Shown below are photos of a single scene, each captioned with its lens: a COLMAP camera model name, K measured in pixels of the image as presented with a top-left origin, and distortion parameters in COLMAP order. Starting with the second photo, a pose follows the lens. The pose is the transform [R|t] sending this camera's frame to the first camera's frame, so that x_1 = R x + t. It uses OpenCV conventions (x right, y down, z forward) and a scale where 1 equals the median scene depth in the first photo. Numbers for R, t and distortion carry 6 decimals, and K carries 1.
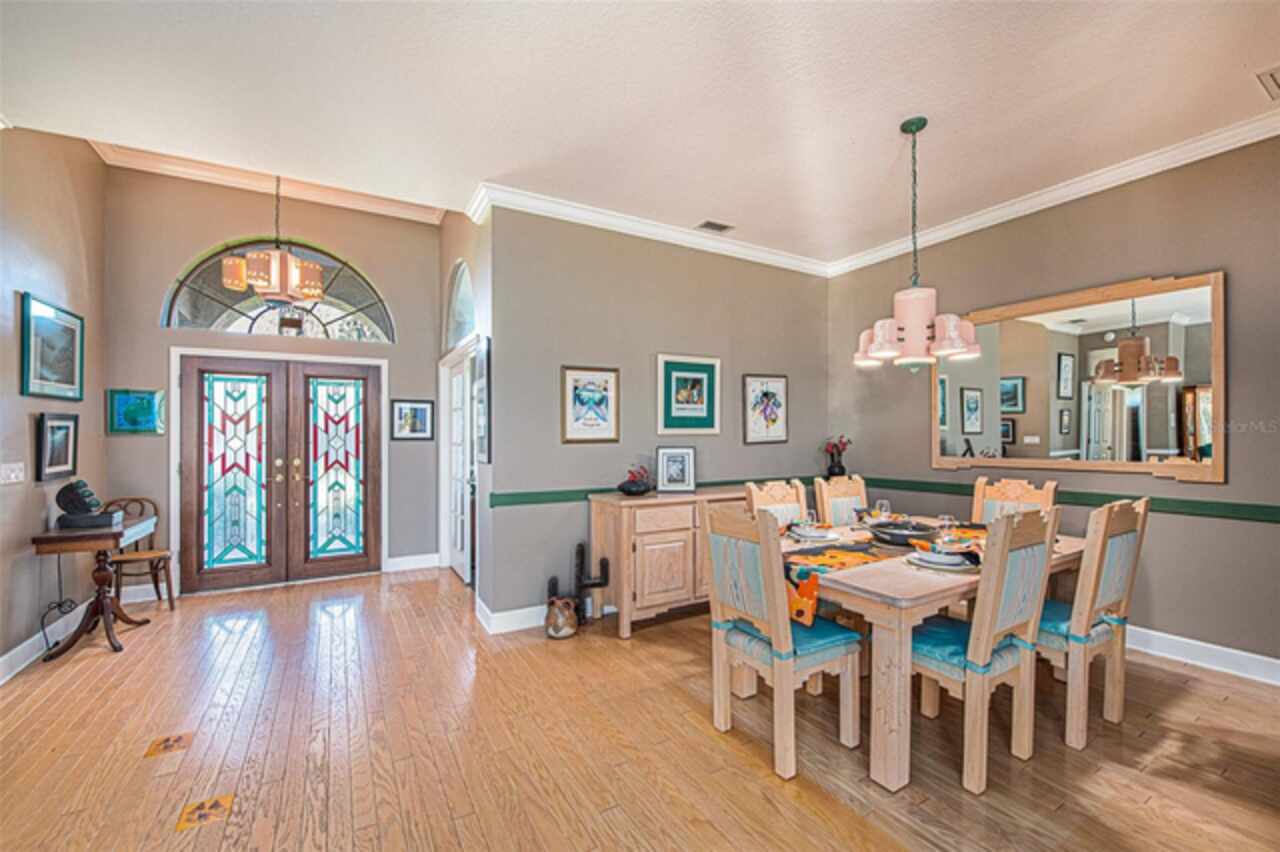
lens RADIAL K [[524.6, 0, 639.2], [0, 524.6, 439.9], [0, 0, 1]] dist [-0.005115, -0.000284]
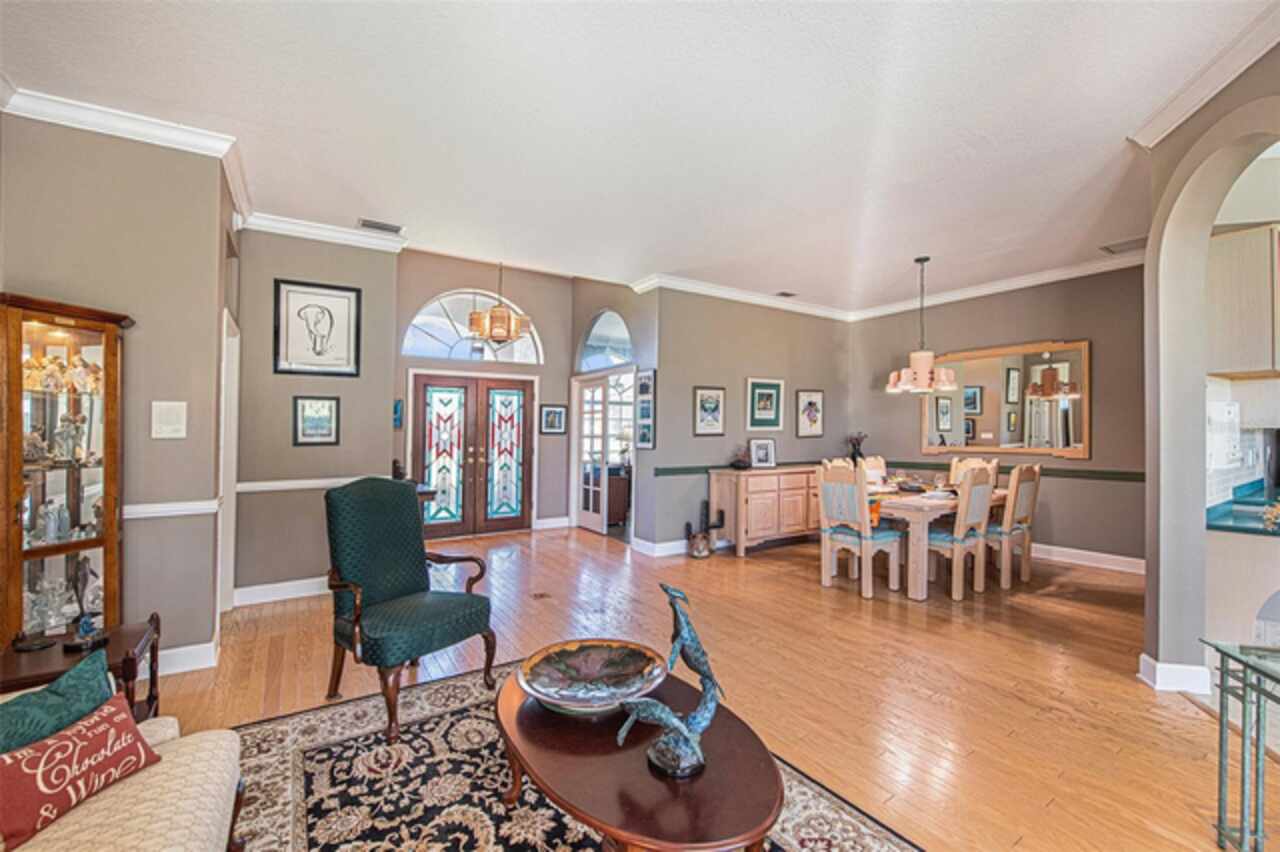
lens RADIAL K [[520.5, 0, 640.9], [0, 520.5, 435.3], [0, 0, 1]] dist [-0.000233, 0.000095]
pose [[0.998526, 0.003318, 0.054176, -0.345706], [-0.003343, 0.999994, 0.000376, 0.003094], [-0.054174, -0.000557, 0.998531, -0.475071]]
